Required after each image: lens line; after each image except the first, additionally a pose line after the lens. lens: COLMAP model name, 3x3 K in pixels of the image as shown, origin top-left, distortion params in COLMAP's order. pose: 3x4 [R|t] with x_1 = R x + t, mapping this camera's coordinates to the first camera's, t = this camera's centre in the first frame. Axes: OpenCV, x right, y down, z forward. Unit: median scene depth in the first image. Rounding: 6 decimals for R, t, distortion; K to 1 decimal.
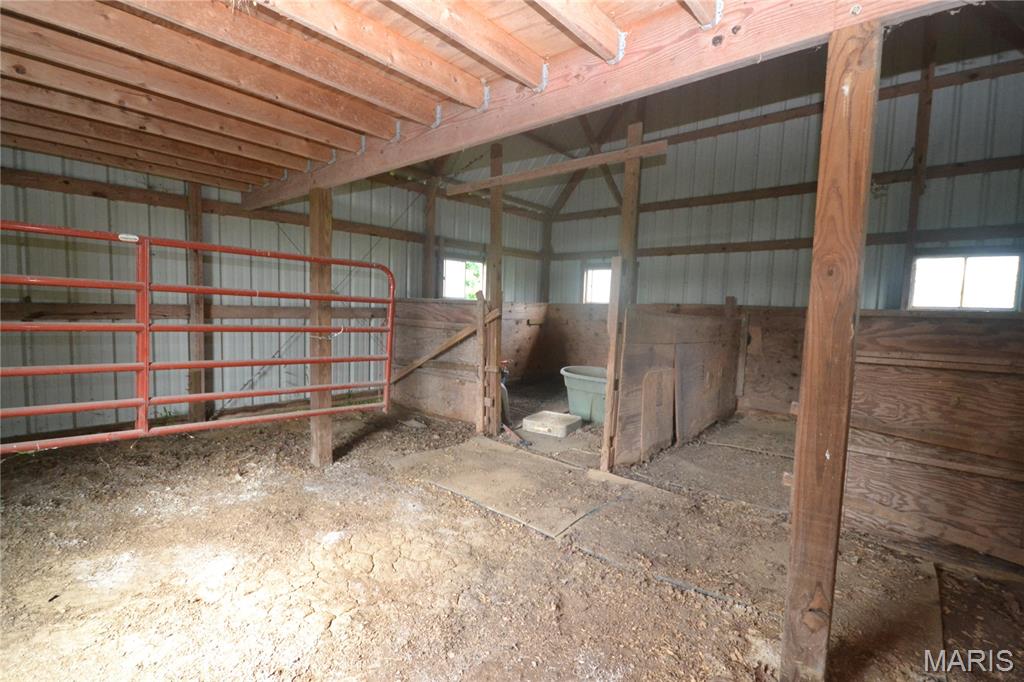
lens RADIAL K [[467.8, 0, 506.7], [0, 467.8, 341.1], [0, 0, 1]] dist [-0.000768, -0.000814]
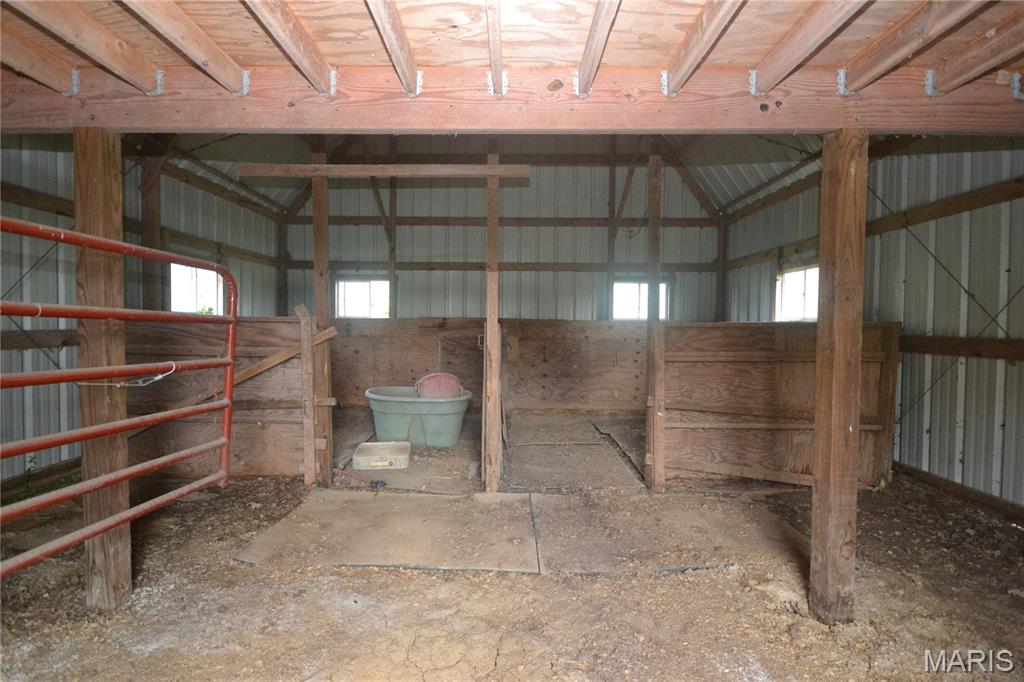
lens RADIAL K [[467.8, 0, 506.9], [0, 467.8, 342.8], [0, 0, 1]] dist [-0.000768, -0.000814]
pose [[0.763835, -0.046621, 0.643725, -0.378608], [0.060798, 0.998150, 0.000146, -0.029050], [-0.642541, 0.039026, 0.765257, 0.222655]]
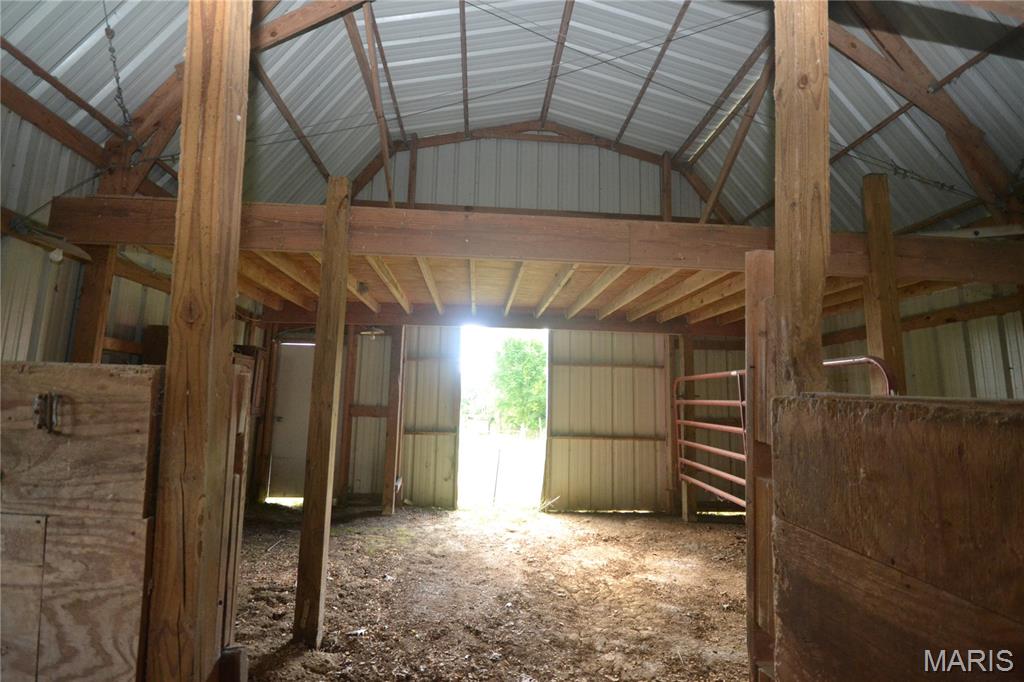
lens RADIAL K [[467.8, 0, 508.9], [0, 467.8, 342.0], [0, 0, 1]] dist [-0.000768, -0.000814]
pose [[-0.705576, -0.129115, -0.696772, 0.593864], [-0.086610, 0.991602, -0.096045, -0.078126], [0.703322, -0.007420, -0.710833, 1.088290]]
